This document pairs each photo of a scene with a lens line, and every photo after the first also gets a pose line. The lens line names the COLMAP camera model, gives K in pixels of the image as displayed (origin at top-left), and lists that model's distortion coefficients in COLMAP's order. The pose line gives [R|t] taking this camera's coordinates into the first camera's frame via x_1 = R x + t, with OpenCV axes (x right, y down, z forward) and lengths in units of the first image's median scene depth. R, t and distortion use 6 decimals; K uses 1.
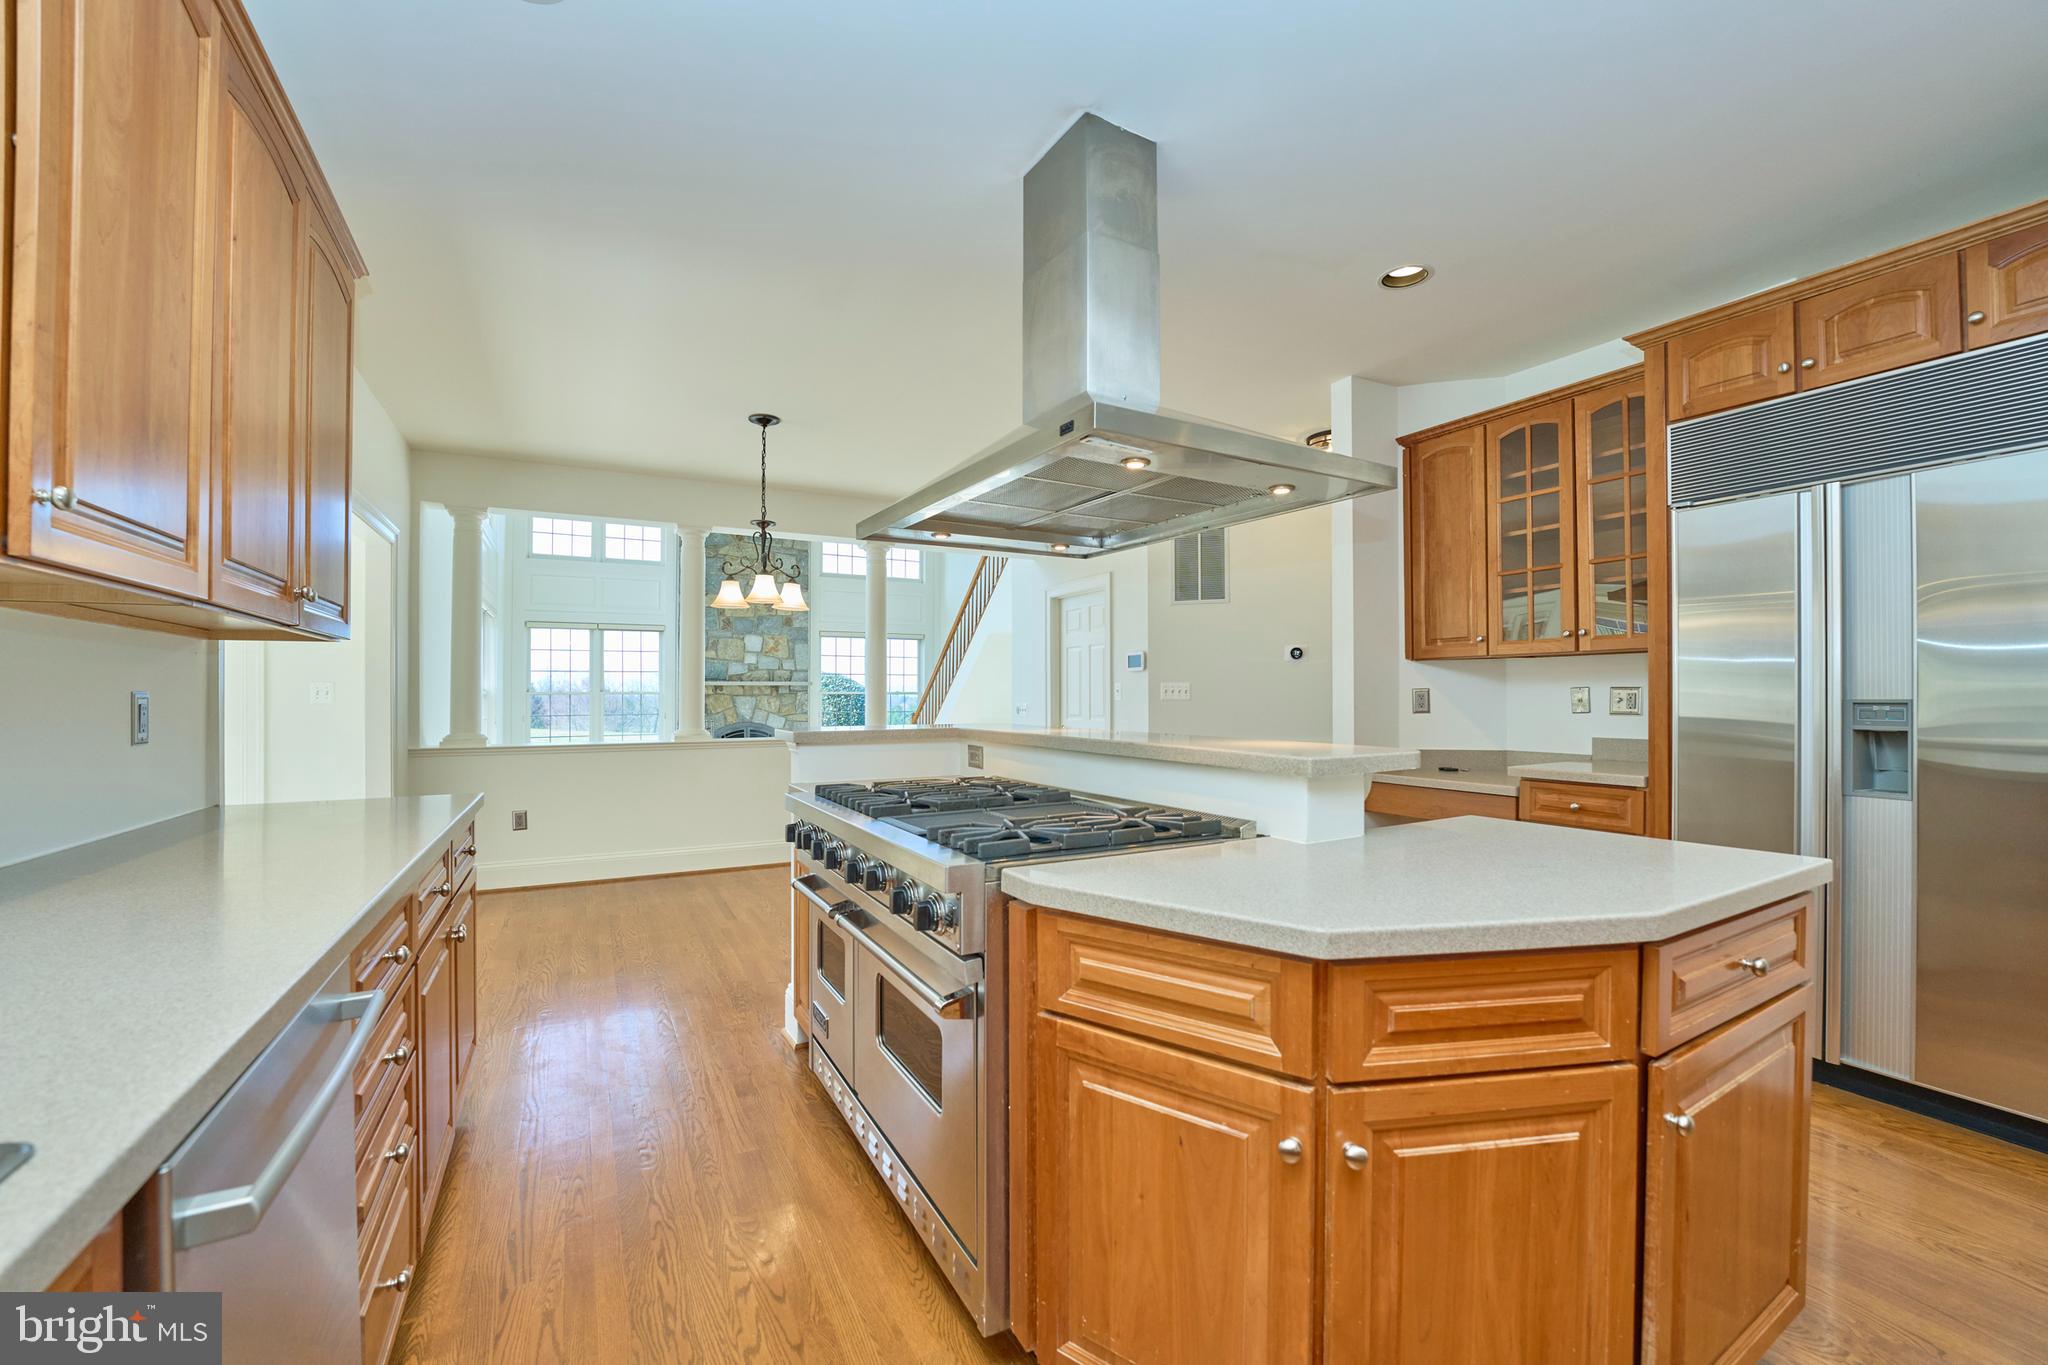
lens RADIAL K [[821.7, 0, 1024.0], [0, 821.7, 682.5], [0, 0, 1]] dist [0.000092, 0.000502]
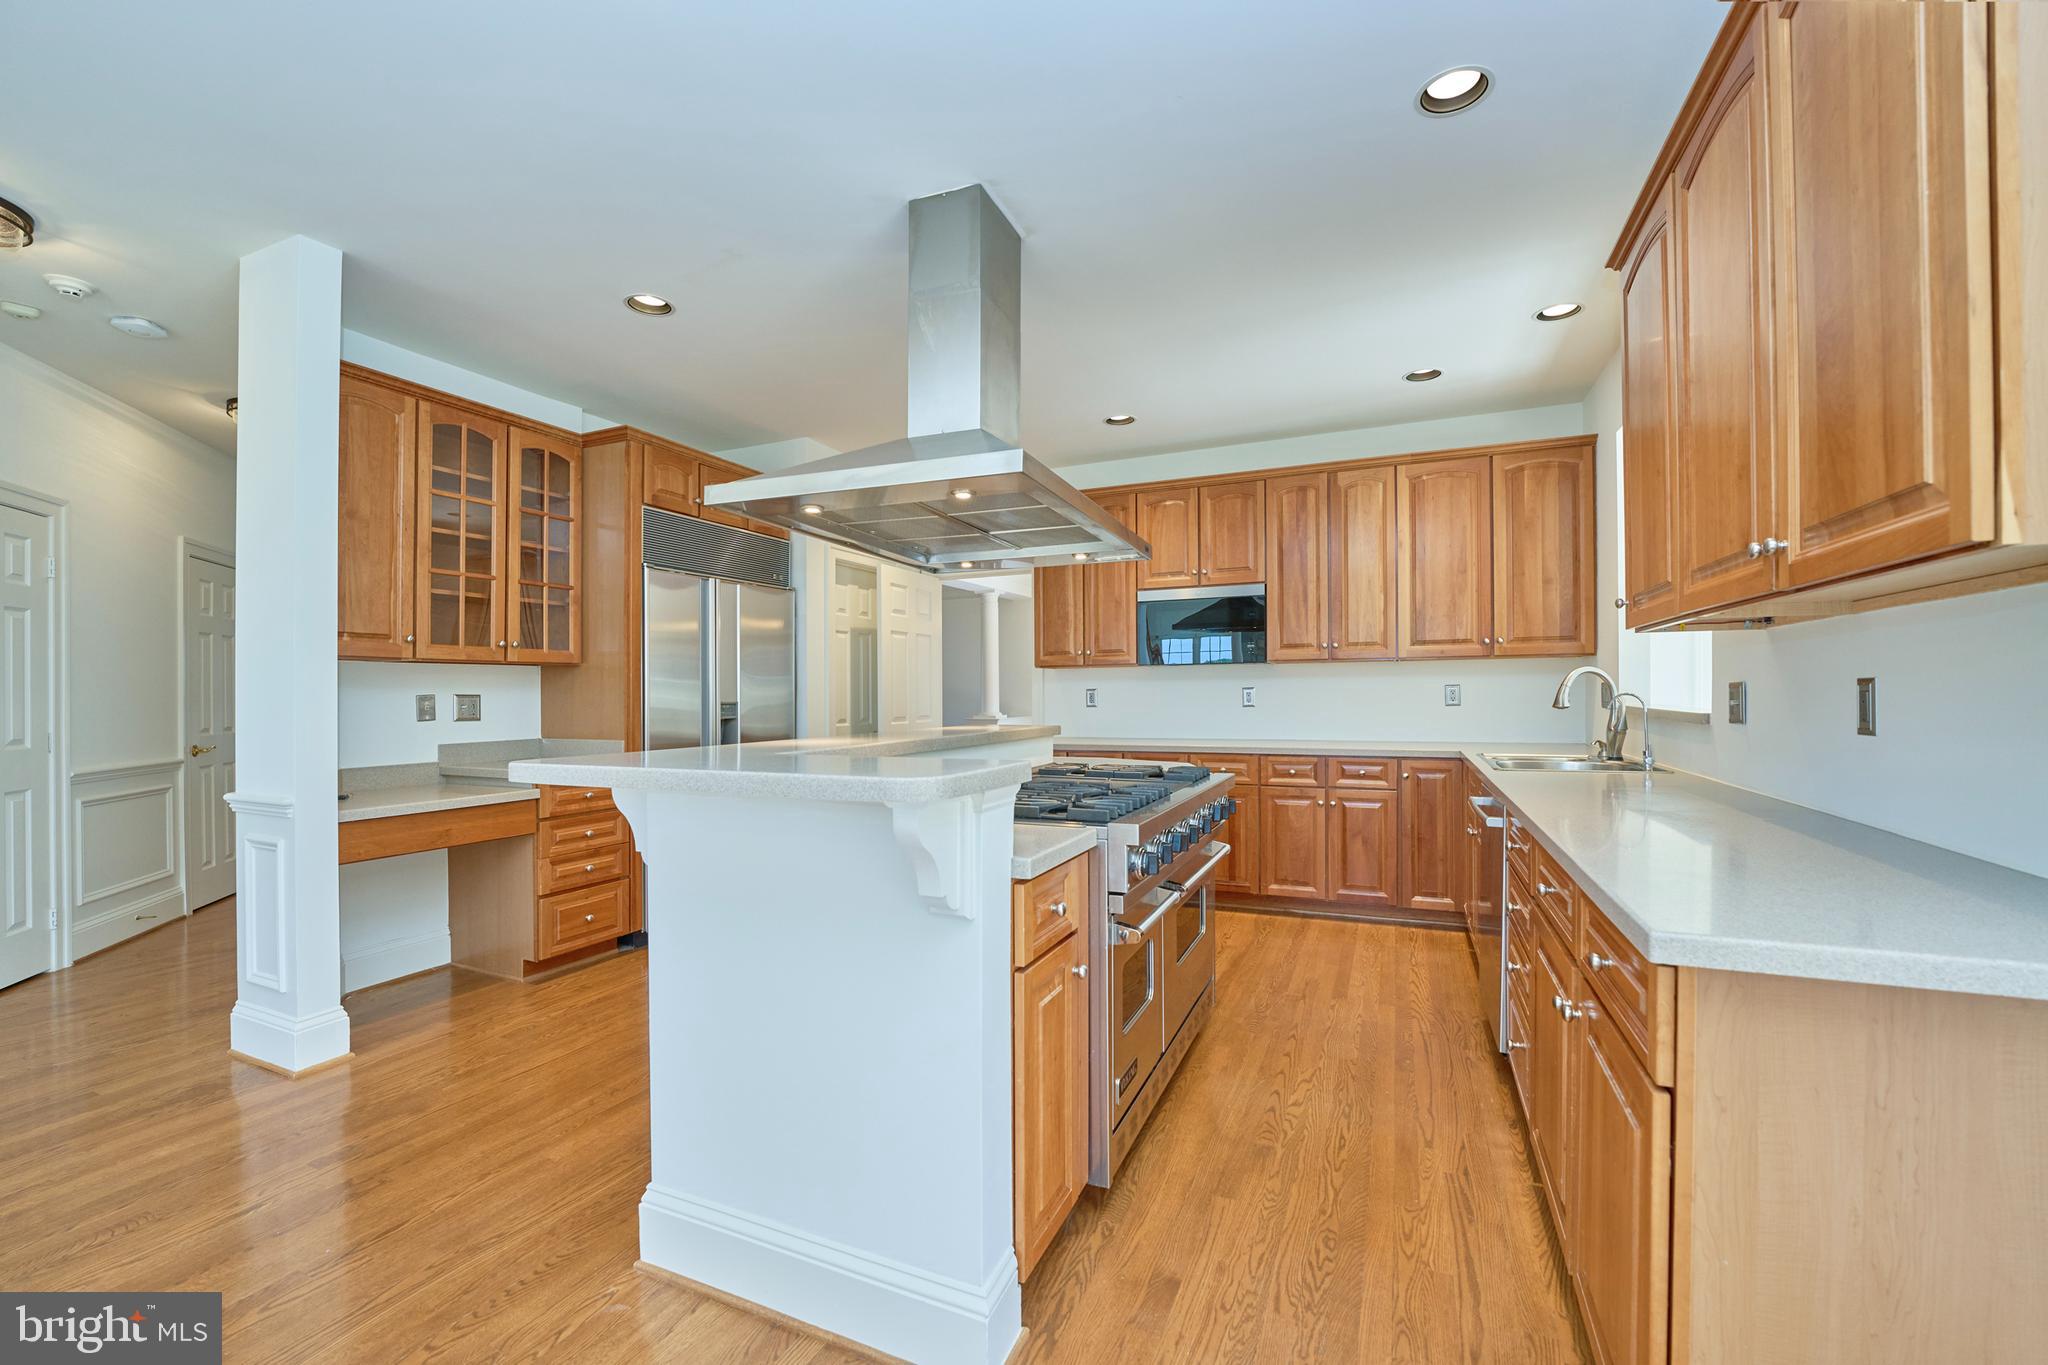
lens RADIAL K [[834.1, 0, 1021.5], [0, 834.1, 696.6], [0, 0, 1]] dist [0.001004, 0.000031]
pose [[-0.600740, 0.007504, 0.799410, -0.608511], [0.002115, 0.999967, -0.007797, 0.018747], [-0.799442, -0.002994, -0.600736, 1.123617]]
